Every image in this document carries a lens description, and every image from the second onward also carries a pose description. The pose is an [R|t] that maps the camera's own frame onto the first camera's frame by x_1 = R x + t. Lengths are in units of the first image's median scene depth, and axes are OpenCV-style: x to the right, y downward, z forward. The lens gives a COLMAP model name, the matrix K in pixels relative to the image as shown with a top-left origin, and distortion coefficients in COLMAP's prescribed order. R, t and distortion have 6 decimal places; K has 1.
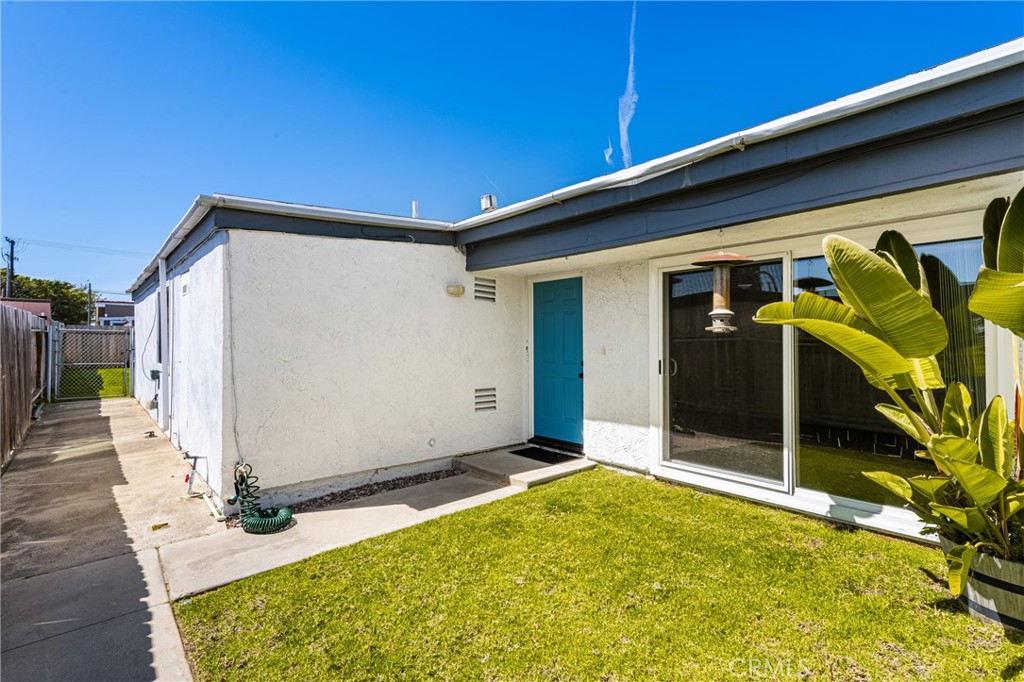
lens RADIAL K [[471.4, 0, 512.0], [0, 471.4, 341.0], [0, 0, 1]] dist [0.001092, 0.000485]
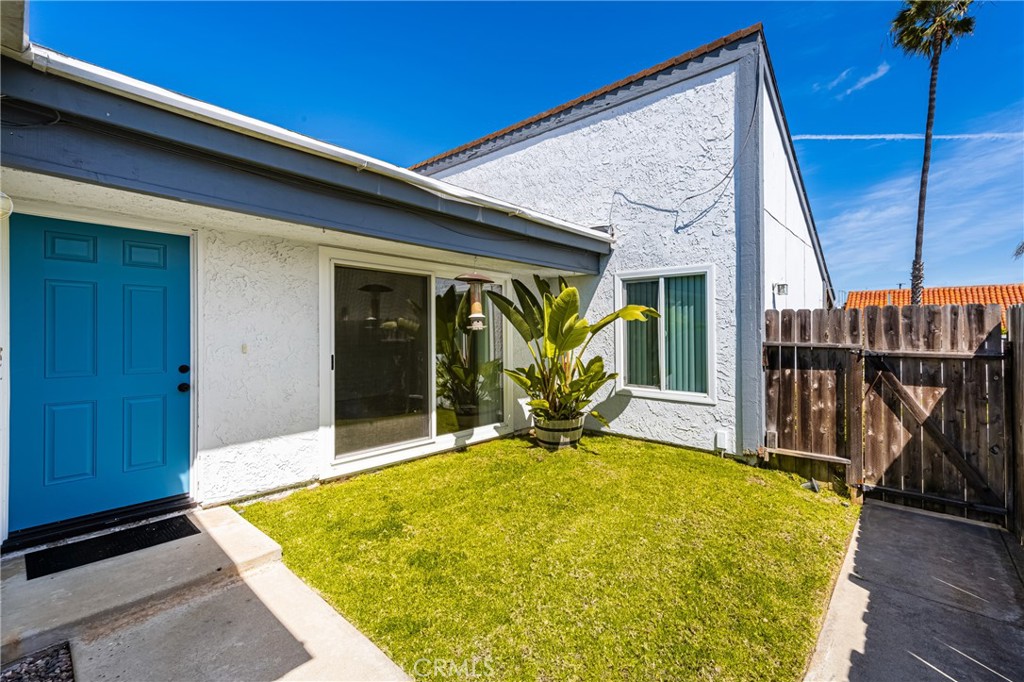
lens RADIAL K [[496.8, 0, 512.4], [0, 496.8, 322.1], [0, 0, 1]] dist [0.014319, -0.000088]
pose [[-0.160096, 0.009942, 0.987051, -0.721064], [-0.013910, 0.999827, -0.012327, -0.017970], [-0.987003, -0.015703, -0.159930, 0.787177]]
